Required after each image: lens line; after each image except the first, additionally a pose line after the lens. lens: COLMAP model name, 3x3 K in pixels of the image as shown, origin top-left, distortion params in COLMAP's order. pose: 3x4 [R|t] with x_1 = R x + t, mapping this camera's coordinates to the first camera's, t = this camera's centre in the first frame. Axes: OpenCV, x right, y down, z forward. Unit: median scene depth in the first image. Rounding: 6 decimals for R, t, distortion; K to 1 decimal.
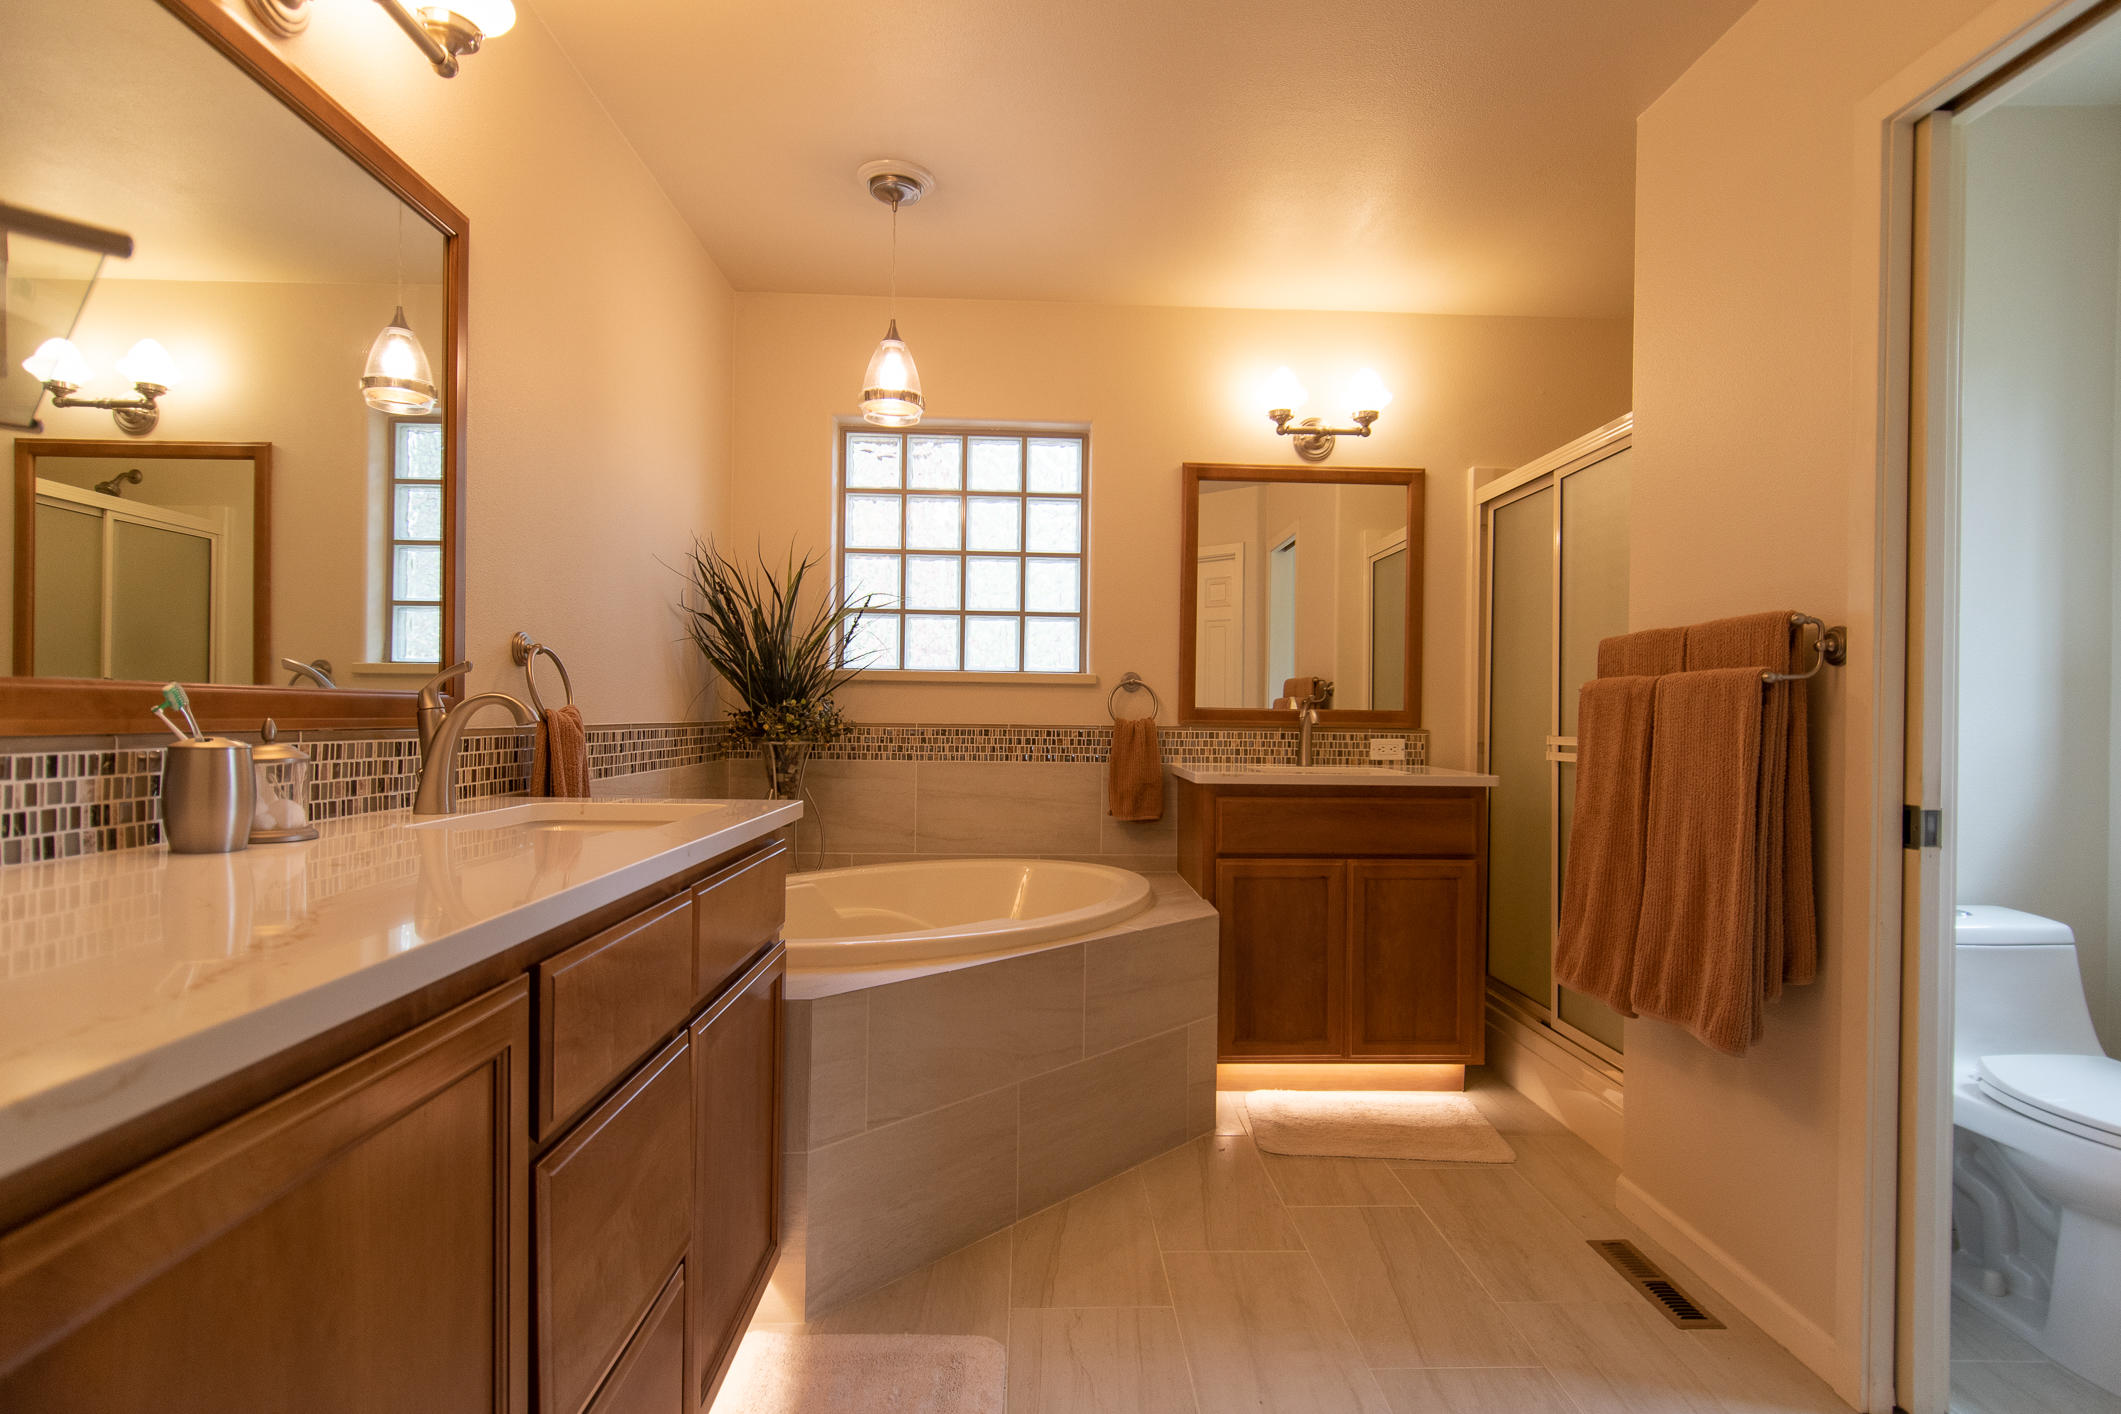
lens RADIAL K [[1123.2, 0, 1067.2], [0, 1123.2, 715.3], [0, 0, 1]] dist [0.004853, -0.016316]
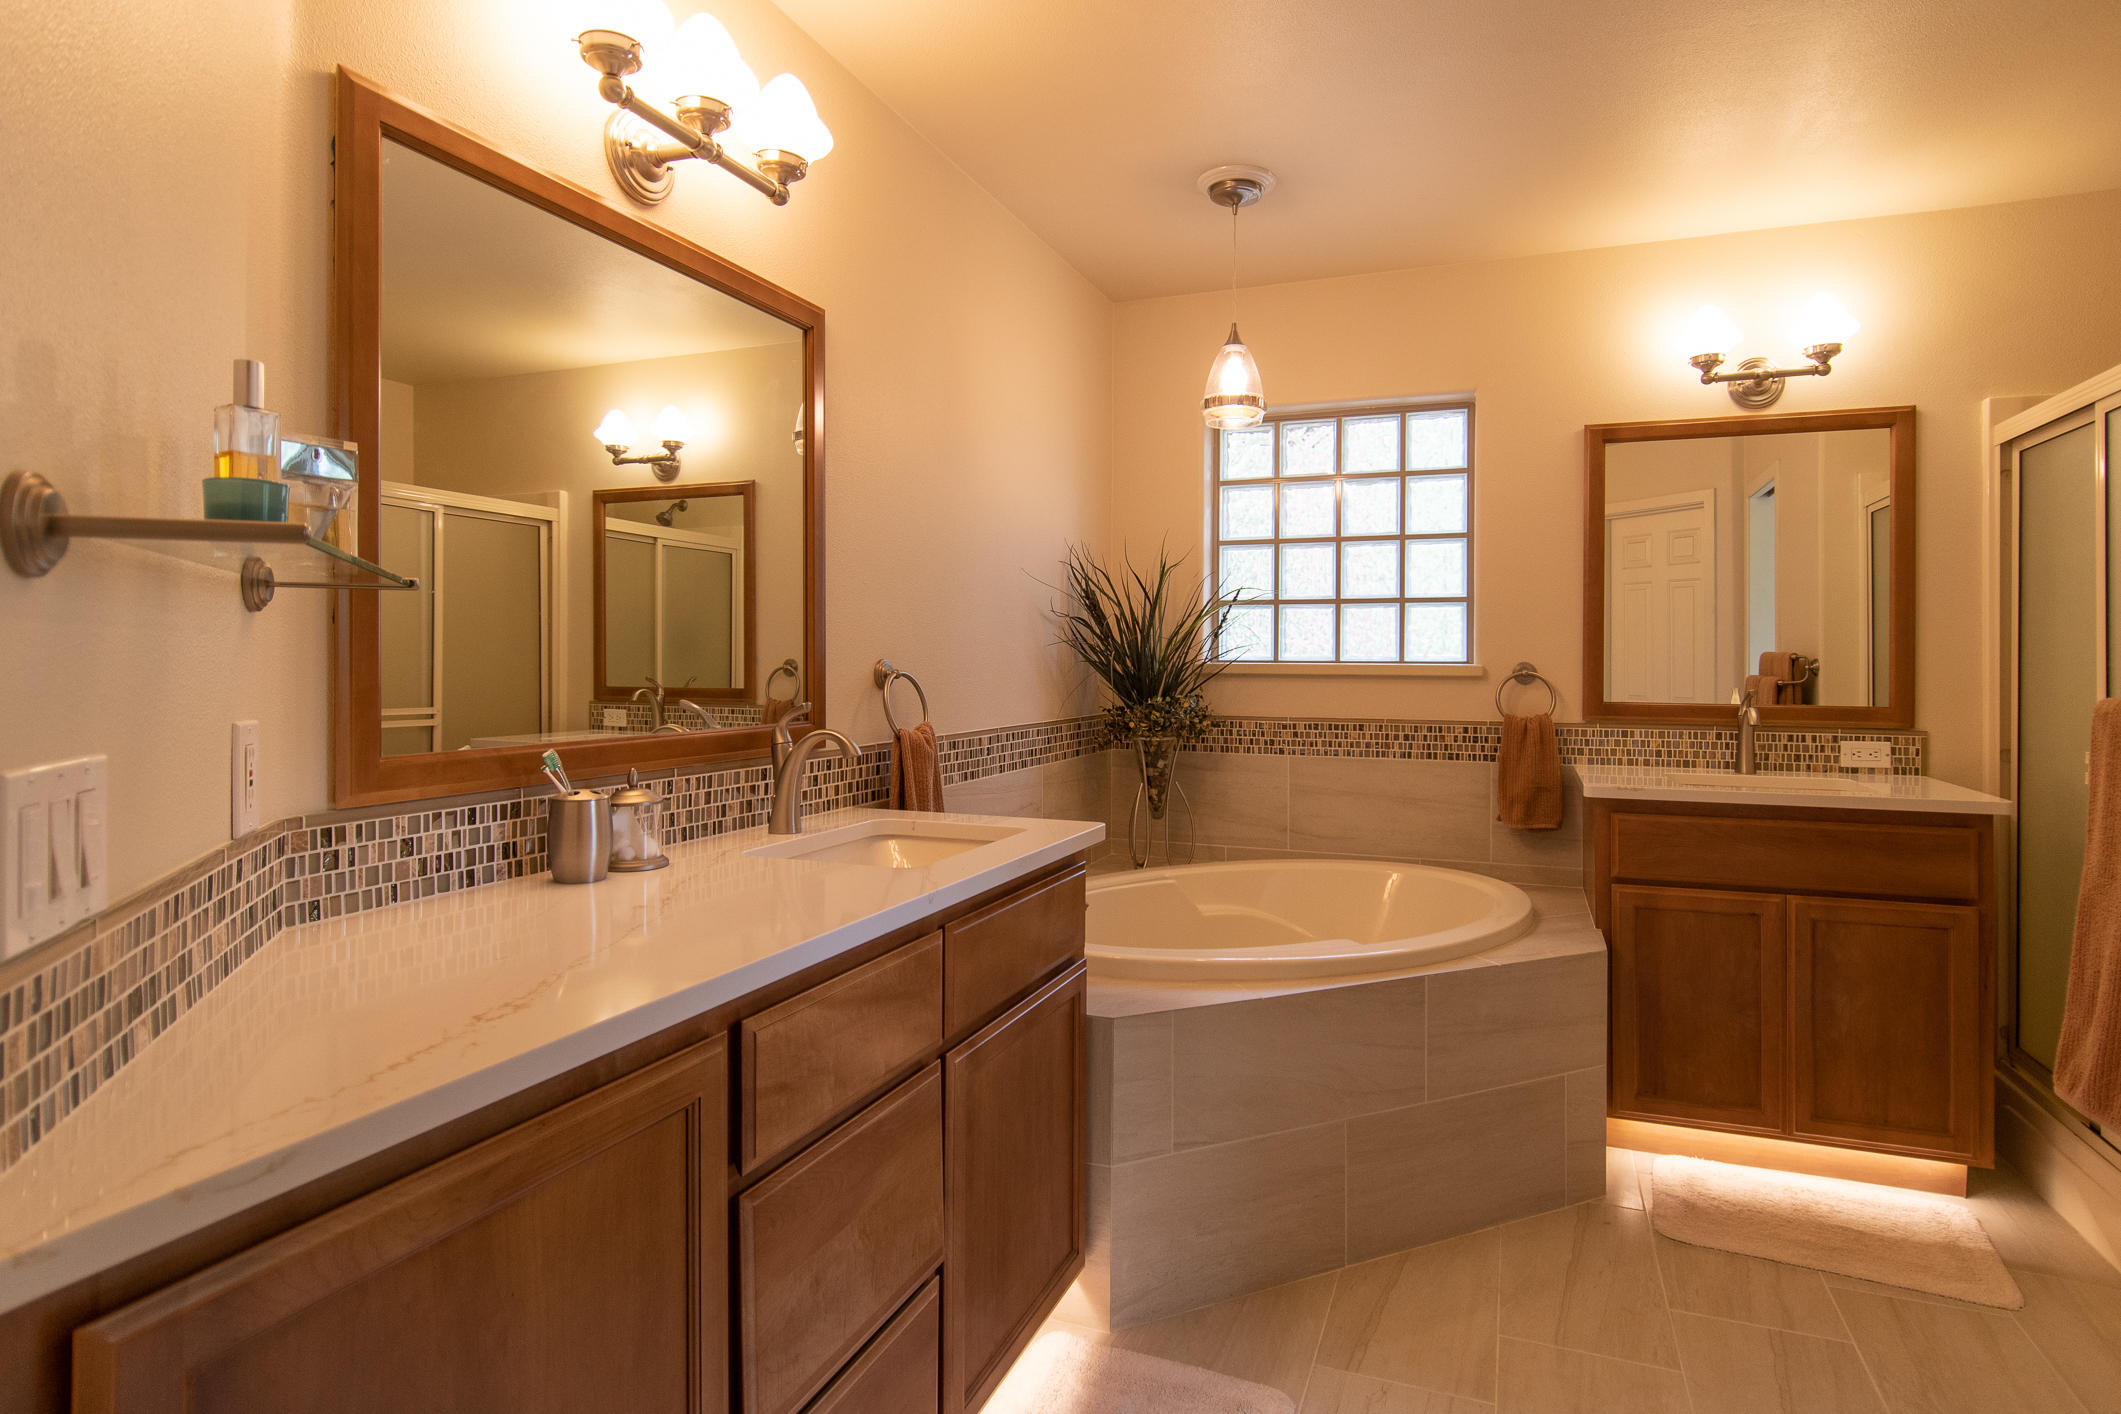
lens RADIAL K [[1129.6, 0, 1060.3], [0, 1129.6, 662.1], [0, 0, 1]] dist [0.005188, -0.010845]
pose [[0.915317, -0.011241, -0.402577, 0.095753], [0.009612, 0.999935, -0.006066, -0.043723], [0.402619, 0.001682, 0.915366, 0.020024]]
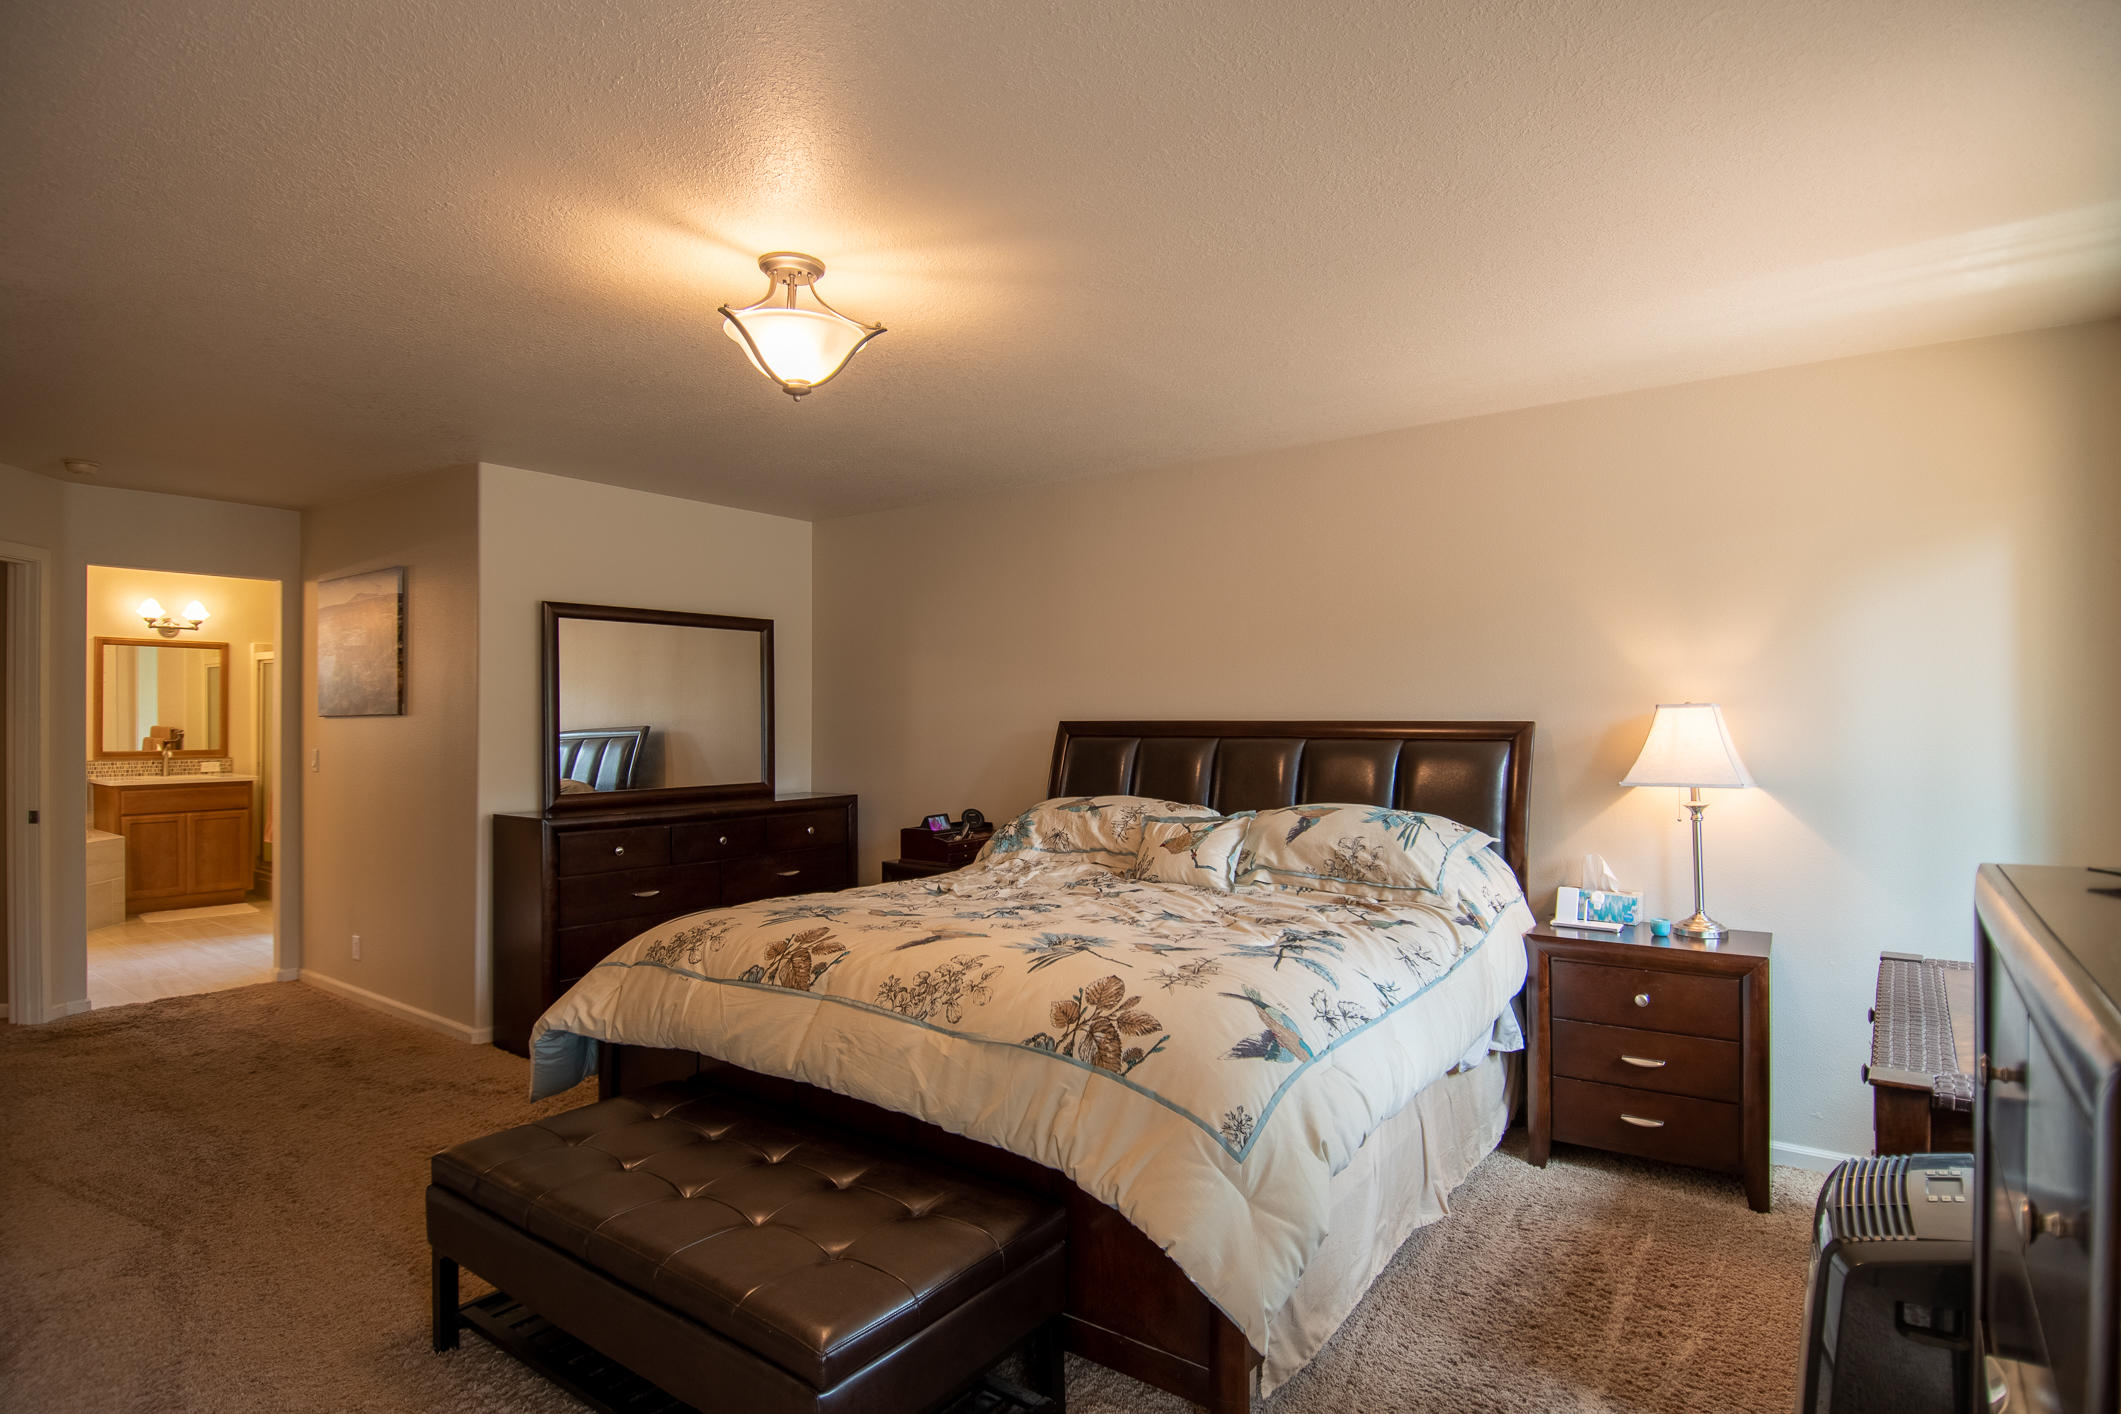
lens RADIAL K [[1123.2, 0, 1067.2], [0, 1123.2, 715.3], [0, 0, 1]] dist [0.004853, -0.016316]
pose [[0.632358, -0.013135, 0.774565, -0.432791], [0.004098, 0.999899, 0.013610, -0.113555], [-0.774666, -0.005432, 0.632348, -2.062409]]
